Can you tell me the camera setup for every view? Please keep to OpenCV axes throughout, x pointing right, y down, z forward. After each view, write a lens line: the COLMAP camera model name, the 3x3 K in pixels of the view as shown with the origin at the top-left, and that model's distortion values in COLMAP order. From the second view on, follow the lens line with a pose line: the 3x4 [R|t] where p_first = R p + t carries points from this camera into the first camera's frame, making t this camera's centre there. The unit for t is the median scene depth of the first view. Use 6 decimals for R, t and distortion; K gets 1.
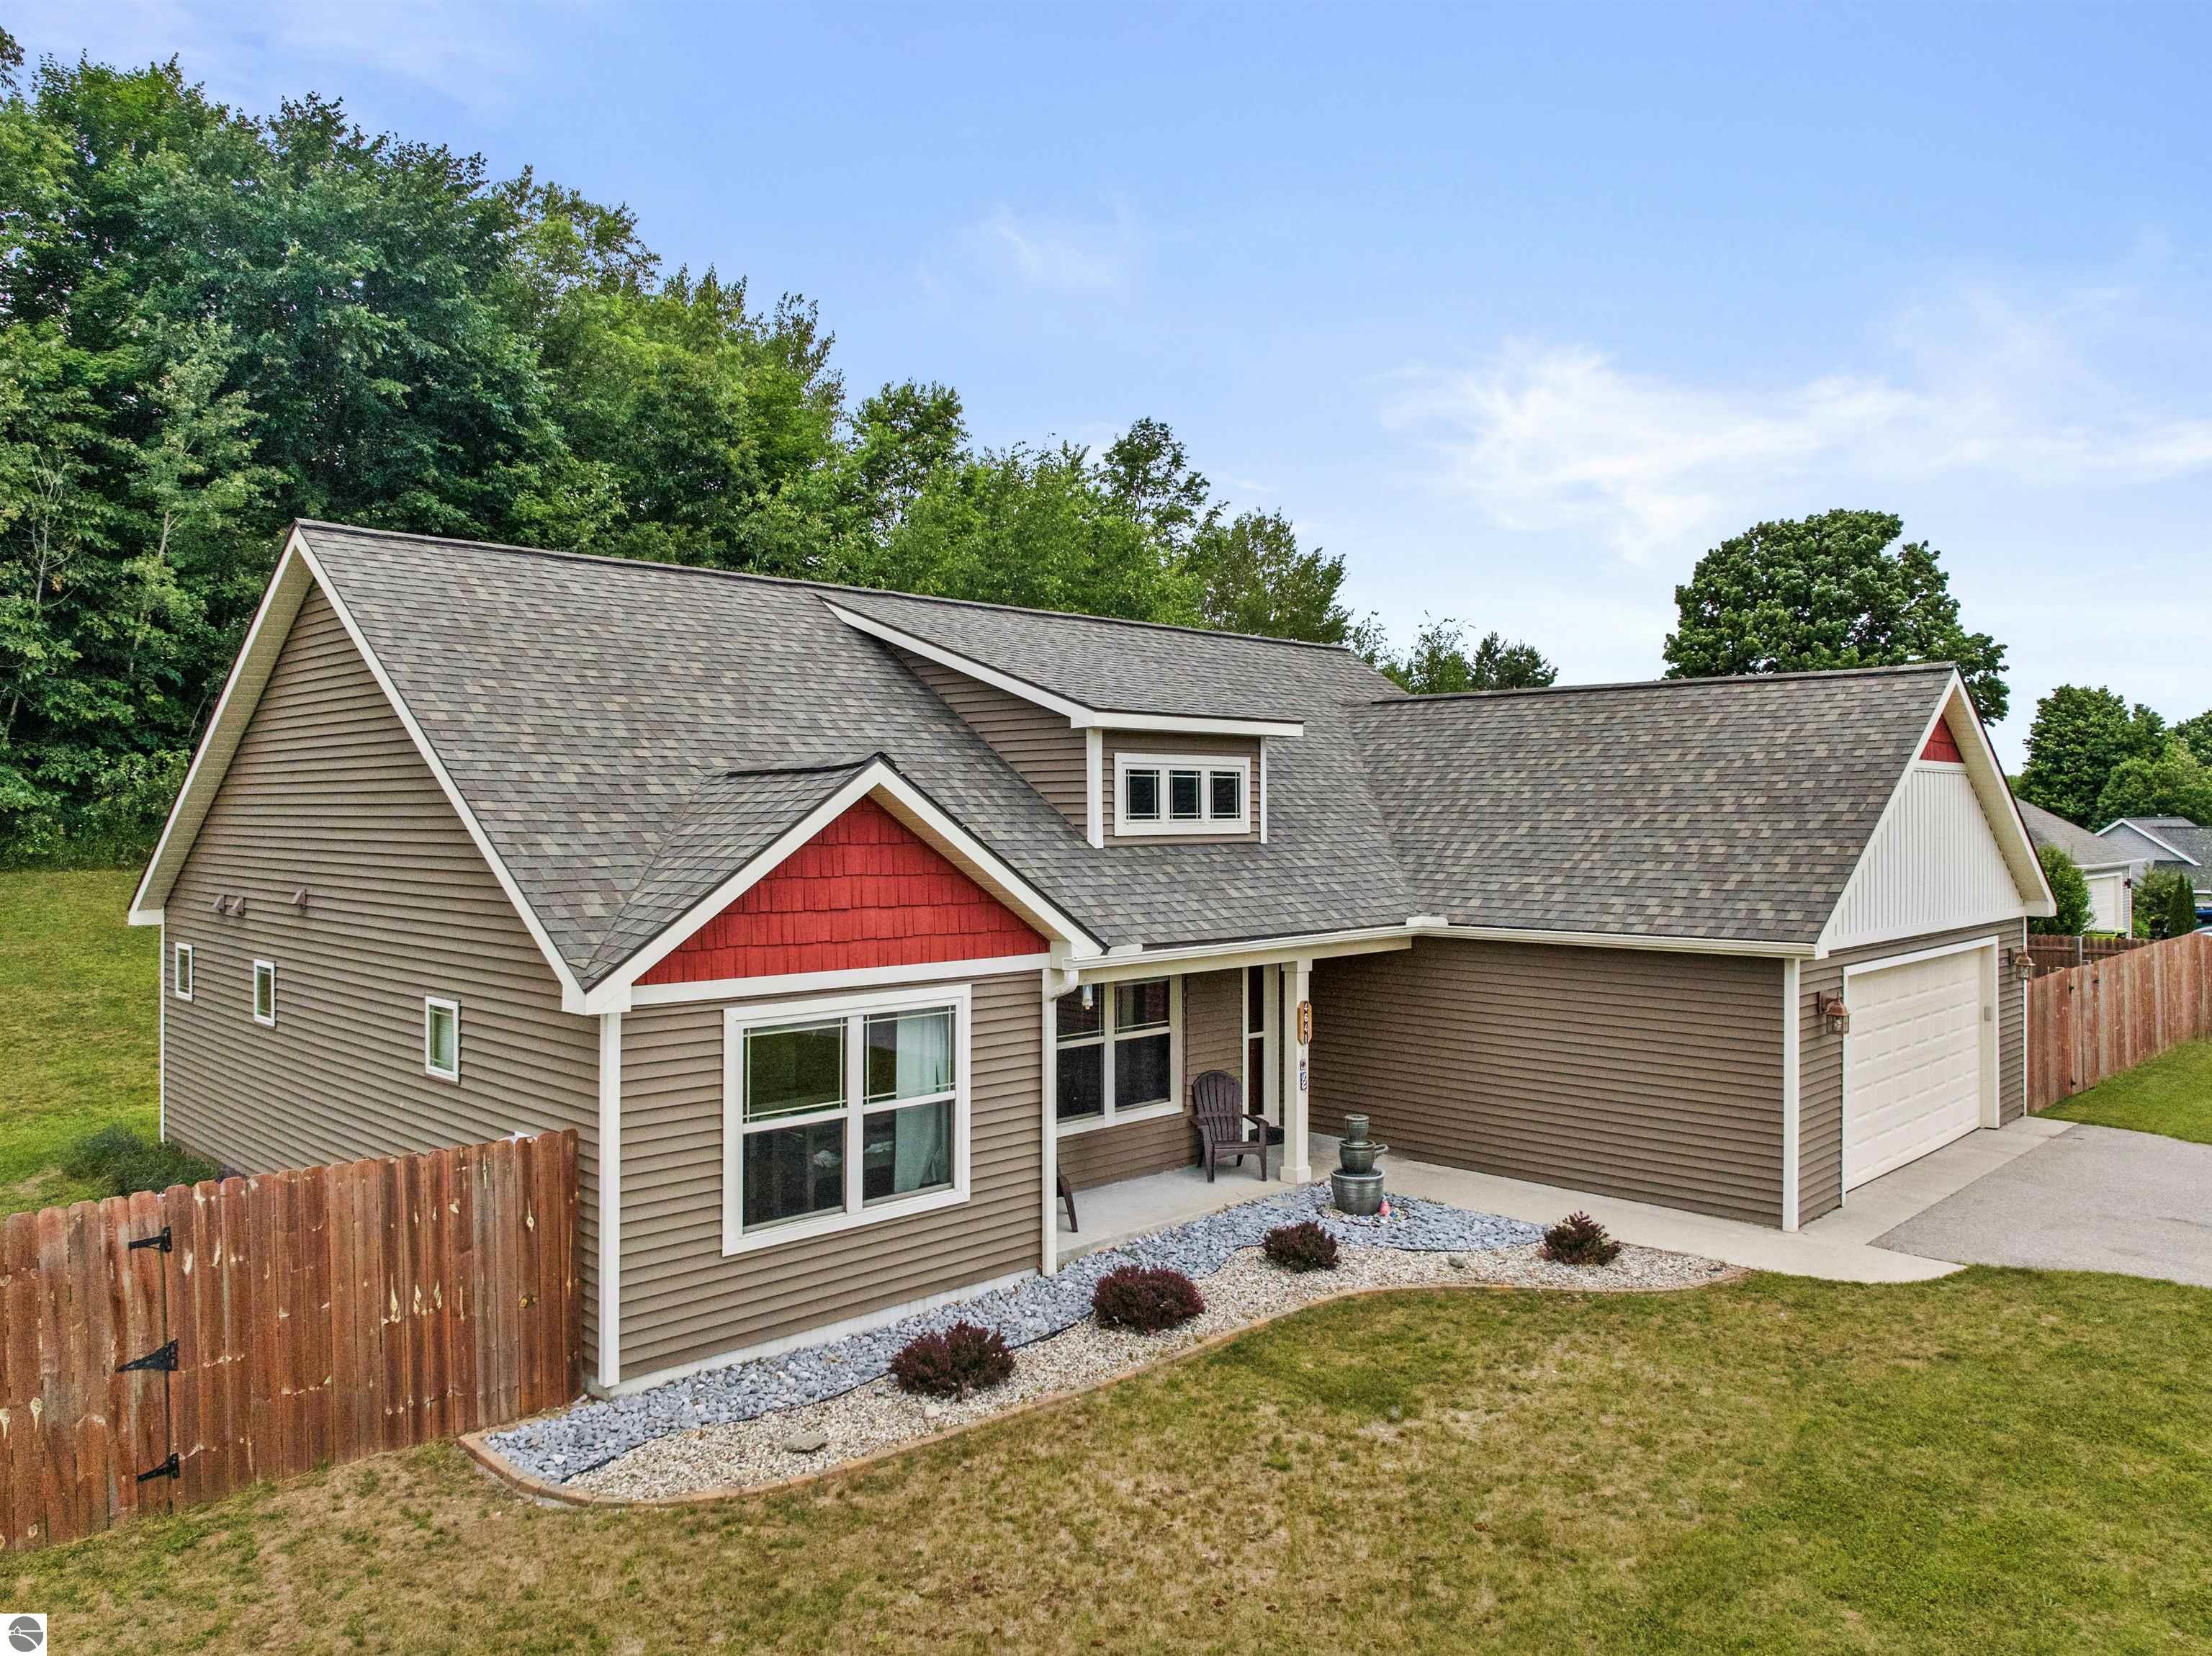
lens RADIAL K [[1537.1, 0, 1116.9], [0, 1537.1, 816.7], [0, 0, 1]] dist [0.000290, -0.041033]
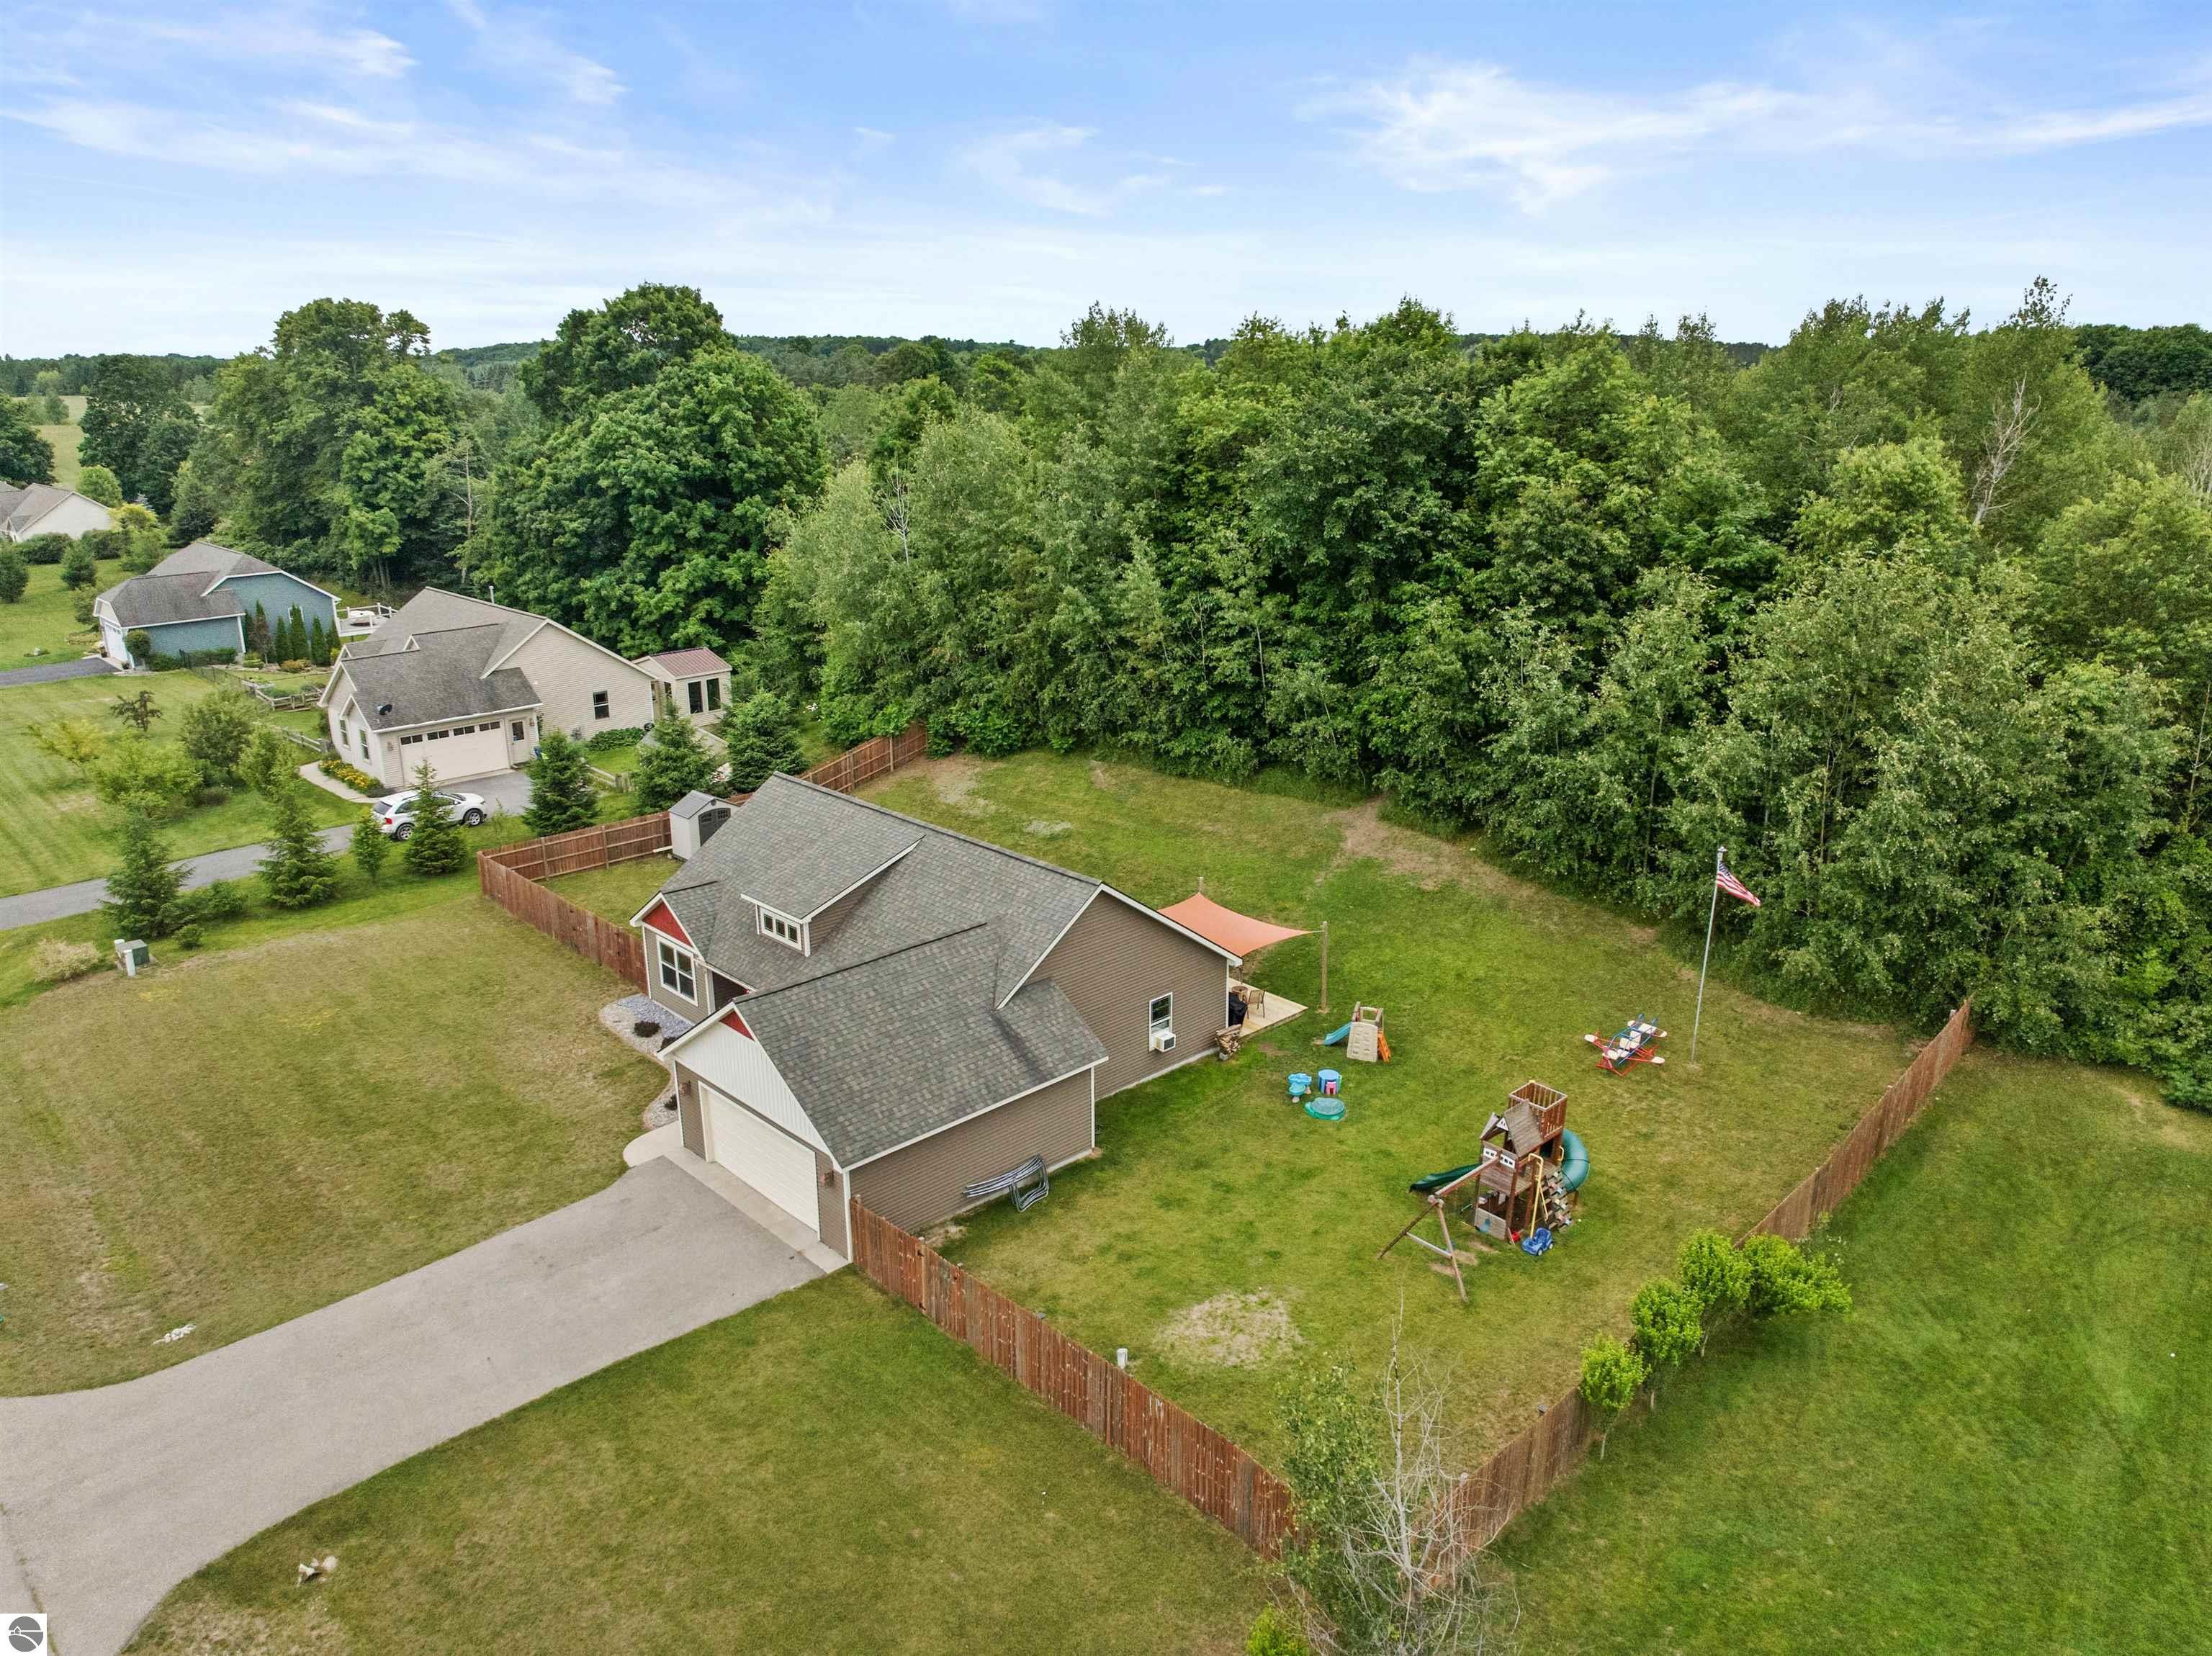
lens RADIAL K [[1537.1, 0, 1116.9], [0, 1537.1, 816.7], [0, 0, 1]] dist [0.000290, -0.041033]
pose [[-0.030668, 0.283015, -0.958625, 3.409617], [-0.000442, 0.959072, 0.283161, -1.287637], [0.999530, 0.009108, -0.029288, 2.160572]]
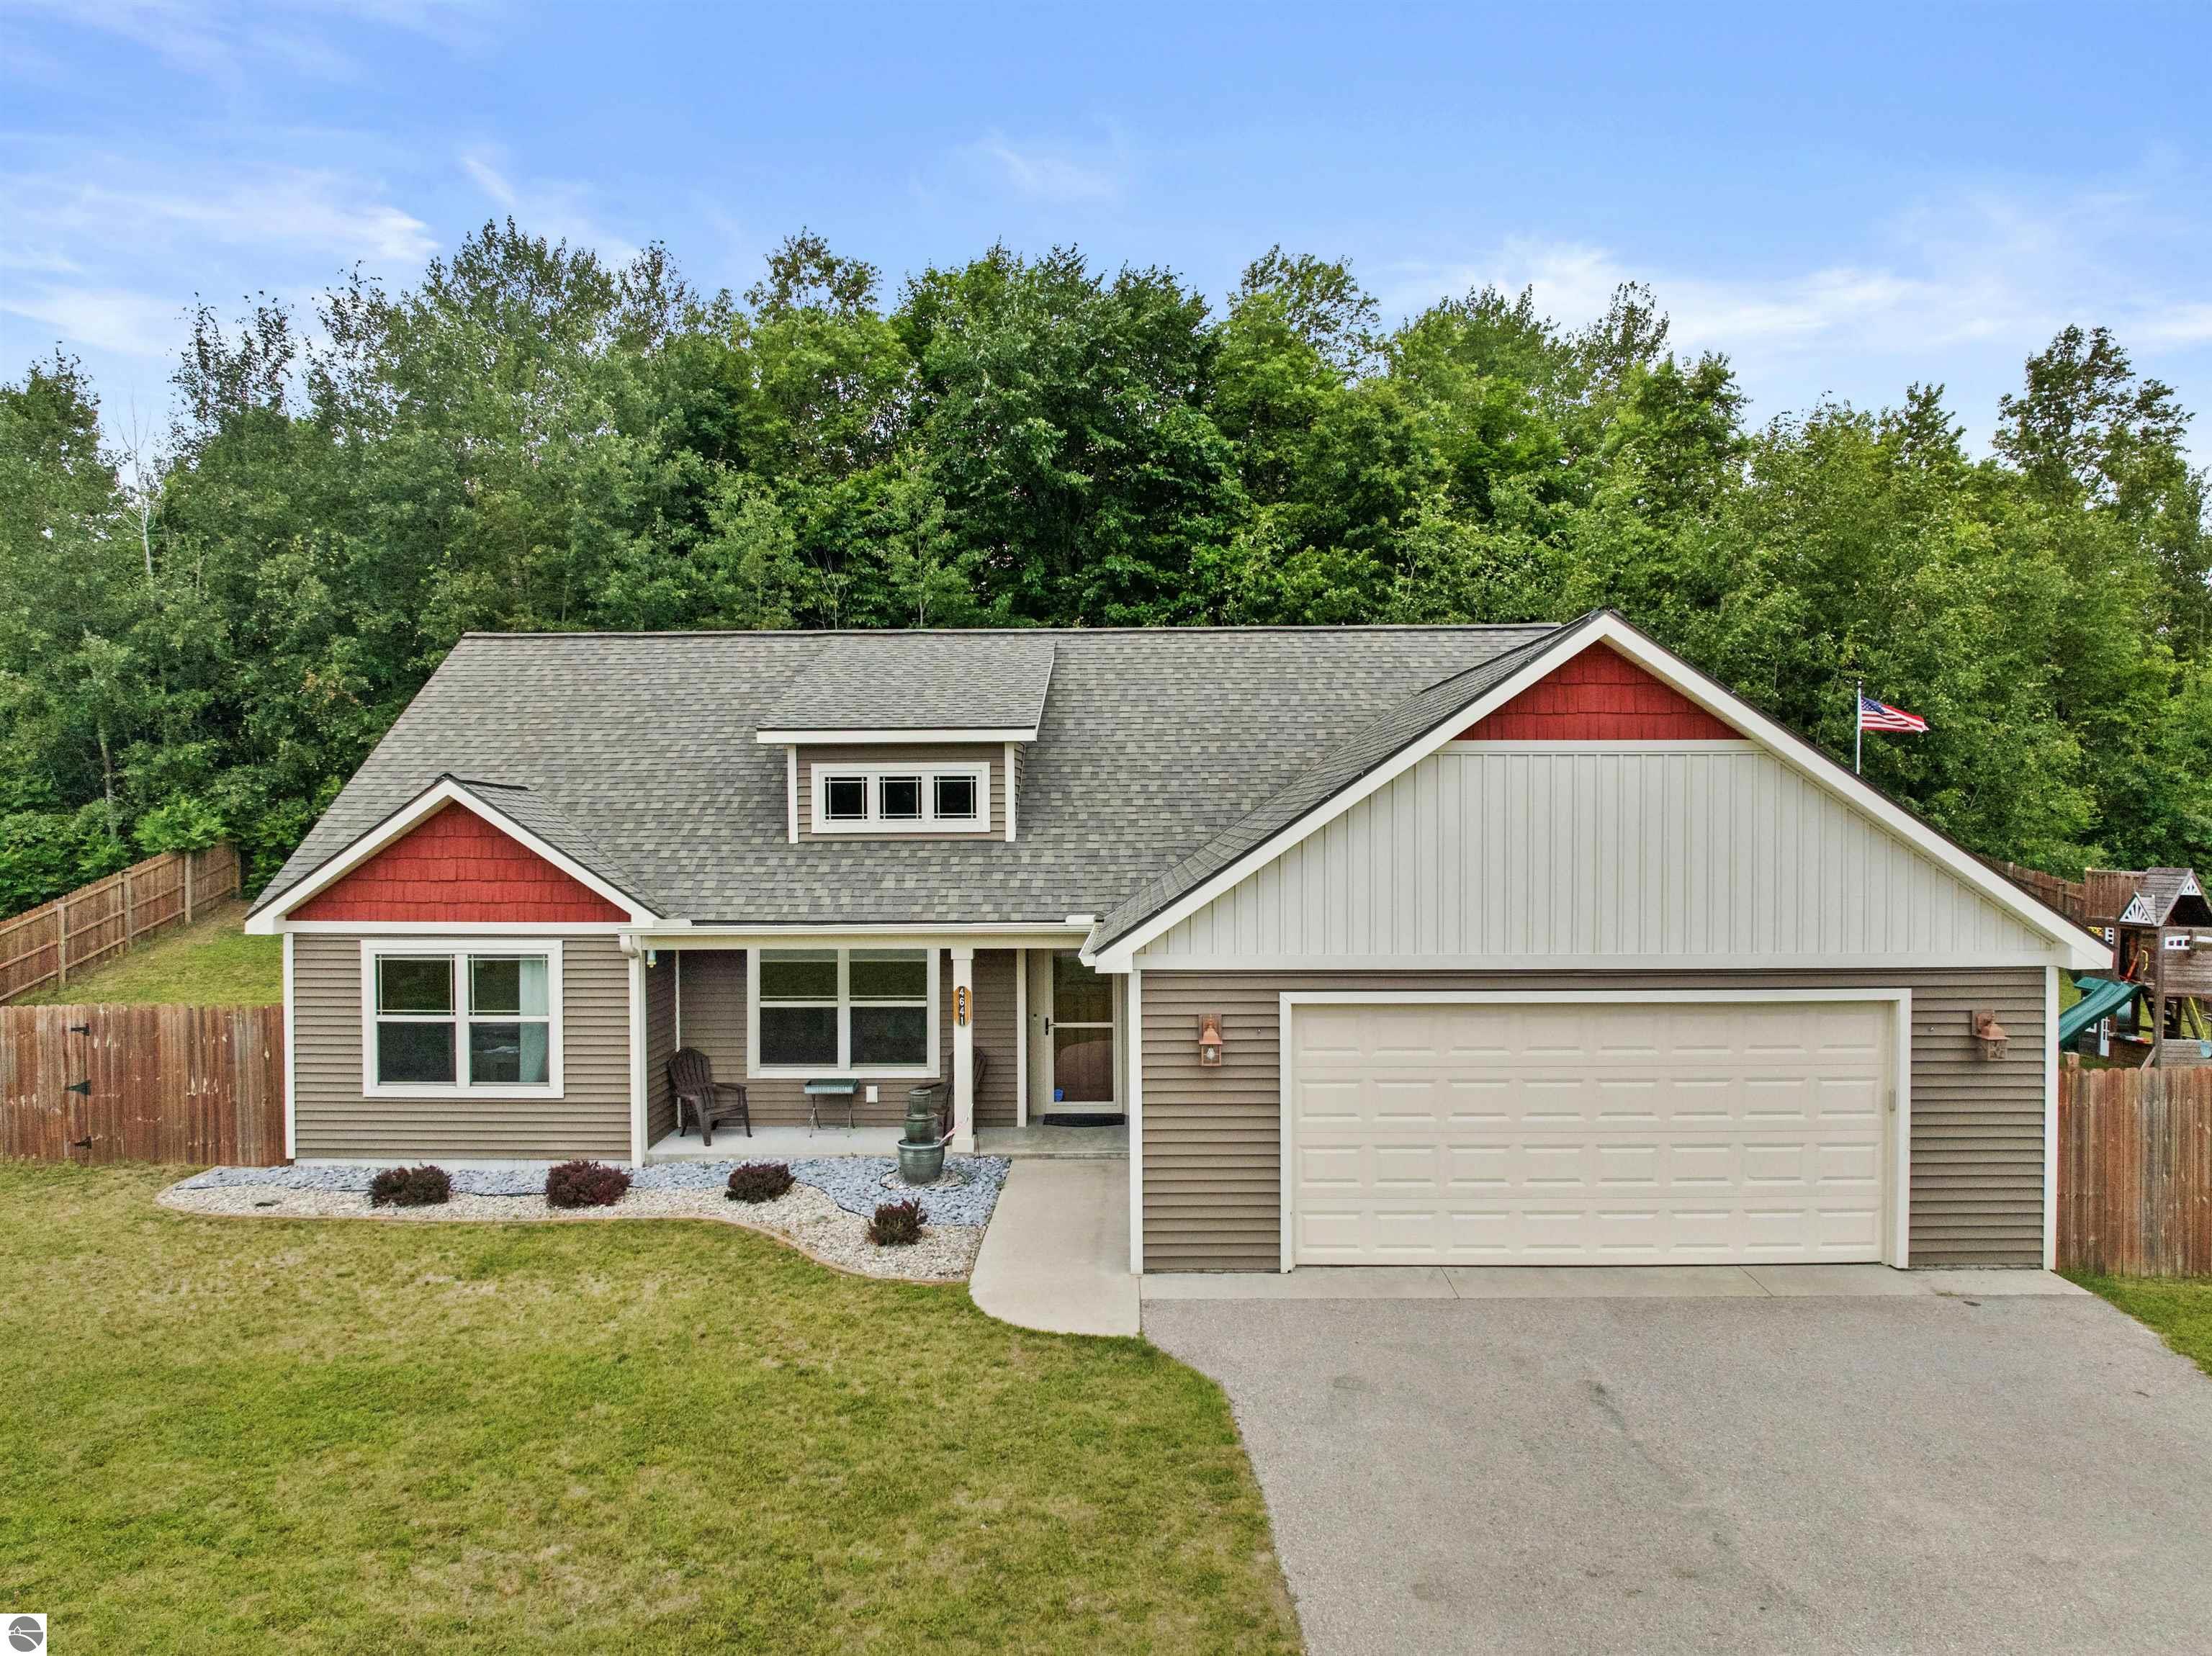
lens RADIAL K [[1525.7, 0, 1106.0], [0, 1525.7, 828.0], [0, 0, 1]] dist [-0.010162, -0.004168]
pose [[0.679931, -0.001134, -0.733275, 1.241210], [0.004896, 0.999984, 0.002993, 0.007030], [0.733260, -0.005625, 0.679925, 0.434596]]
